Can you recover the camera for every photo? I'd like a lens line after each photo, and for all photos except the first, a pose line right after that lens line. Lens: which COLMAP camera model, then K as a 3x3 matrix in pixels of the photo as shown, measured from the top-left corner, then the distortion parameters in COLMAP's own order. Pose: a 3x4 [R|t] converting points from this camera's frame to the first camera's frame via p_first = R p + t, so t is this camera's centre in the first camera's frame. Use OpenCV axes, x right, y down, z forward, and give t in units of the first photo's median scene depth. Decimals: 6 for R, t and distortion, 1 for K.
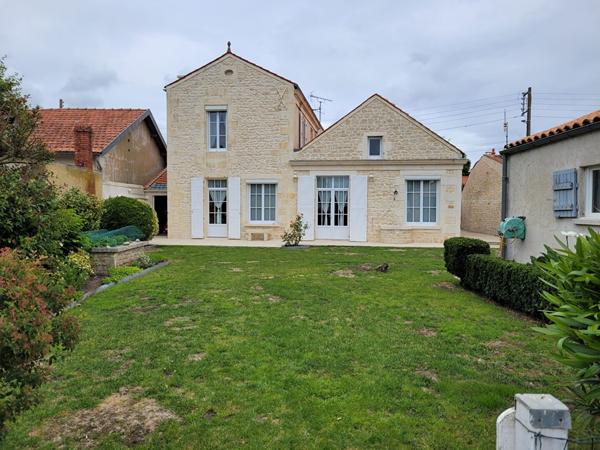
lens RADIAL K [[456.1, 0, 299.4], [0, 456.1, 223.0], [0, 0, 1]] dist [0.054581, -0.033419]
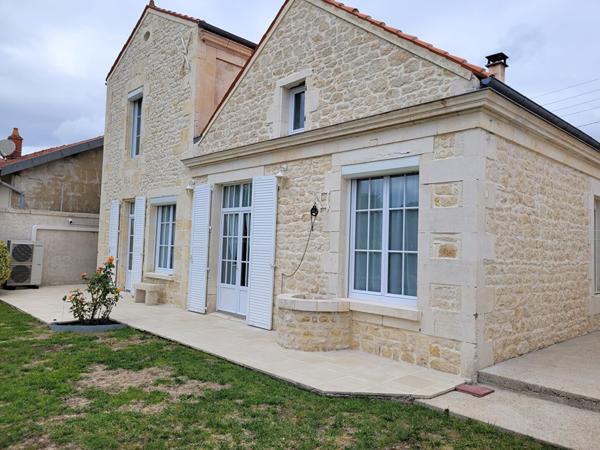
lens RADIAL K [[456.1, 0, 308.9], [0, 456.1, 217.8], [0, 0, 1]] dist [0.054581, -0.033419]
pose [[0.795892, -0.020904, -0.605078, 0.422818], [-0.047388, 0.994187, -0.096679, -0.022171], [0.603581, 0.105619, 0.790275, 0.663293]]
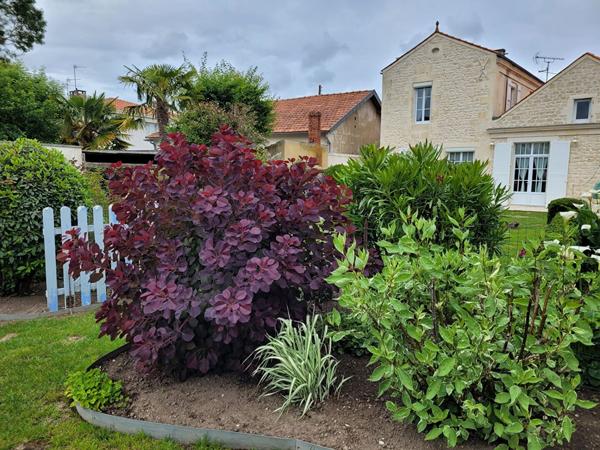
lens RADIAL K [[456.1, 0, 305.0], [0, 456.1, 228.6], [0, 0, 1]] dist [0.054581, -0.033419]
pose [[0.852819, 0.067357, -0.517845, 0.184868], [-0.025539, 0.995840, 0.087472, 0.009967], [0.521582, -0.061373, 0.850991, -0.135779]]
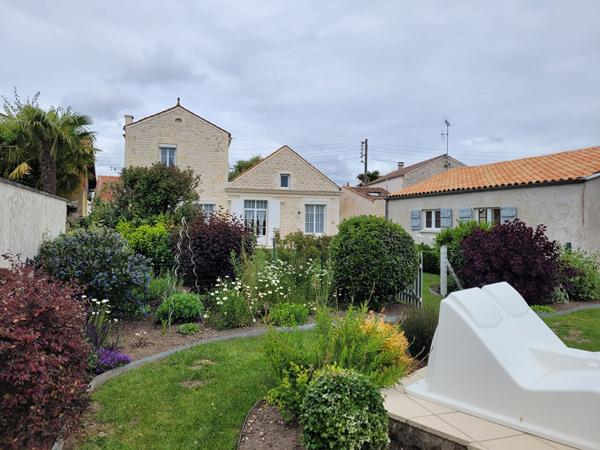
lens RADIAL K [[456.1, 0, 298.3], [0, 456.1, 224.8], [0, 0, 1]] dist [0.054581, -0.033419]
pose [[0.934813, 0.006407, 0.355083, -0.304481], [0.001726, 0.999743, -0.022584, 0.005794], [-0.355136, 0.021725, 0.934562, -0.366449]]
